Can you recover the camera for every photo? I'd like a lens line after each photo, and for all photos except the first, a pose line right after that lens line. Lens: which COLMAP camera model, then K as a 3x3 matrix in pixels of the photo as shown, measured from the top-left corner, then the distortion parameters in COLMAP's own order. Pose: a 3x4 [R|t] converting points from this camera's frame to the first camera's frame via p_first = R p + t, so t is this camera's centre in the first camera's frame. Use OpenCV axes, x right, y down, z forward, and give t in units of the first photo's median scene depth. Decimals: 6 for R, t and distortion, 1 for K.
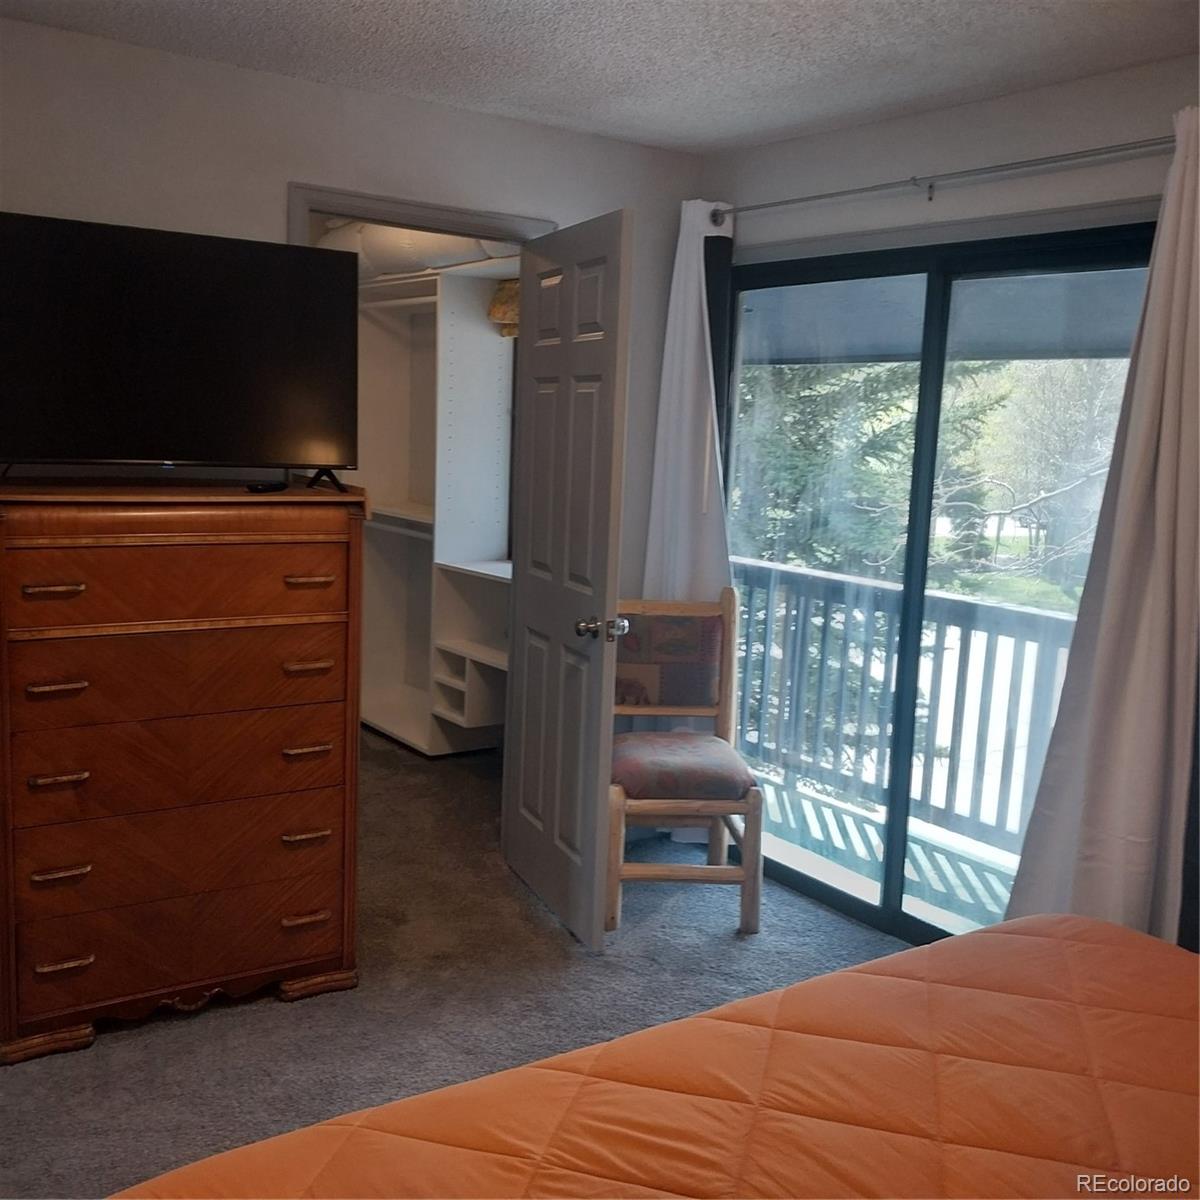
lens RADIAL K [[1261.4, 0, 604.8], [0, 1261.4, 589.4], [0, 0, 1]] dist [0.249135, -0.630917]
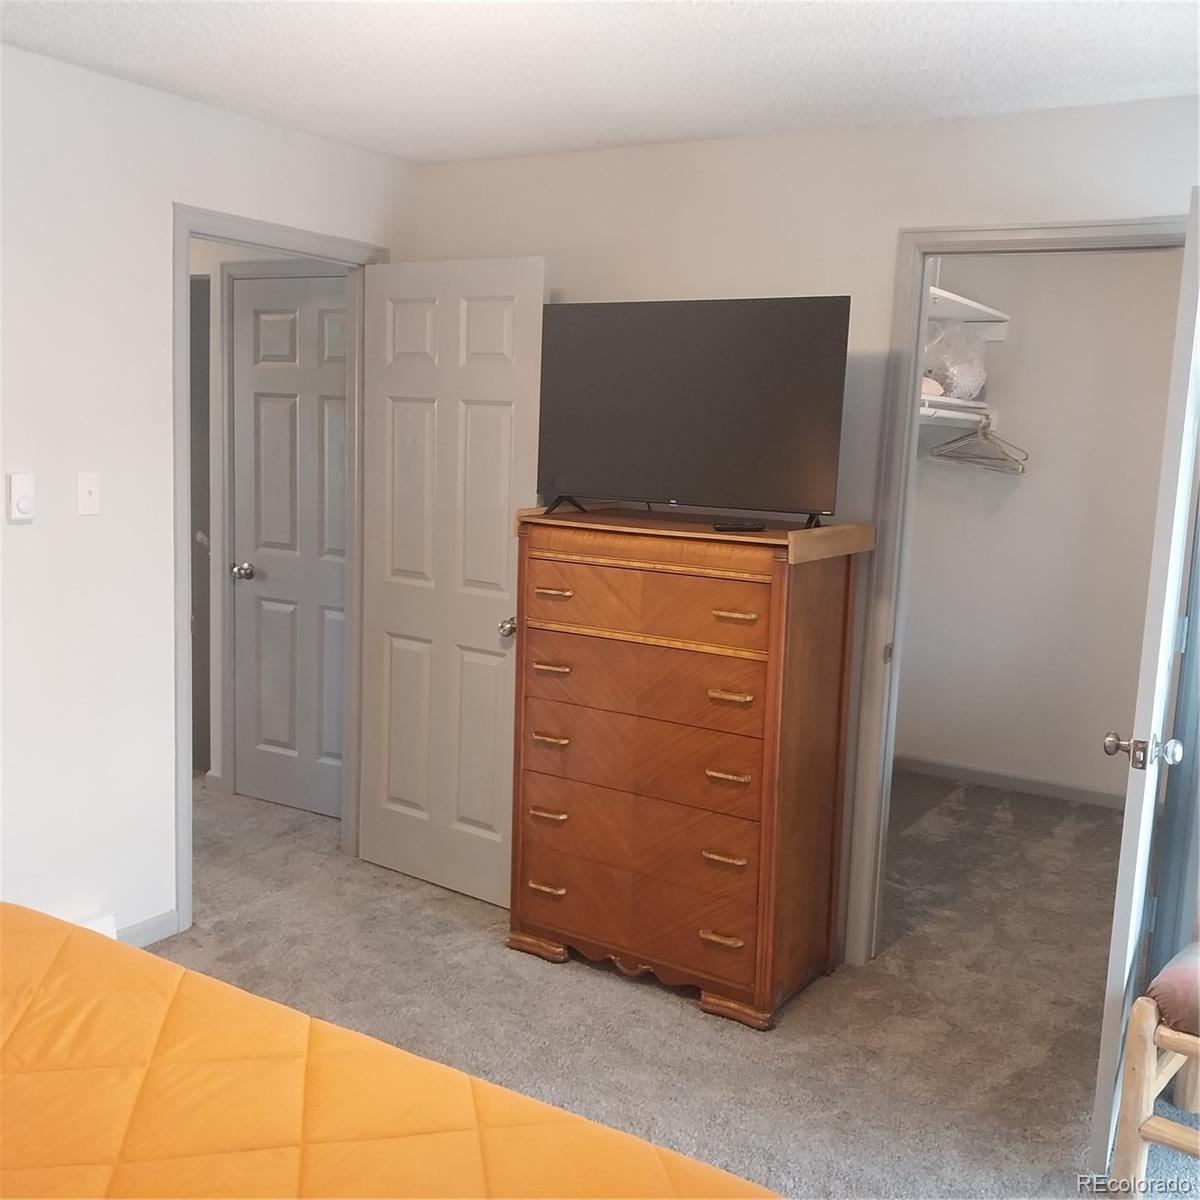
lens RADIAL K [[1261.4, 0, 604.8], [0, 1261.4, 589.4], [0, 0, 1]] dist [0.249135, -0.630917]
pose [[0.389524, 0.094076, -0.916199, 0.685517], [-0.142449, 0.988953, 0.040984, -0.056478], [0.909934, 0.114547, 0.398622, 0.485662]]
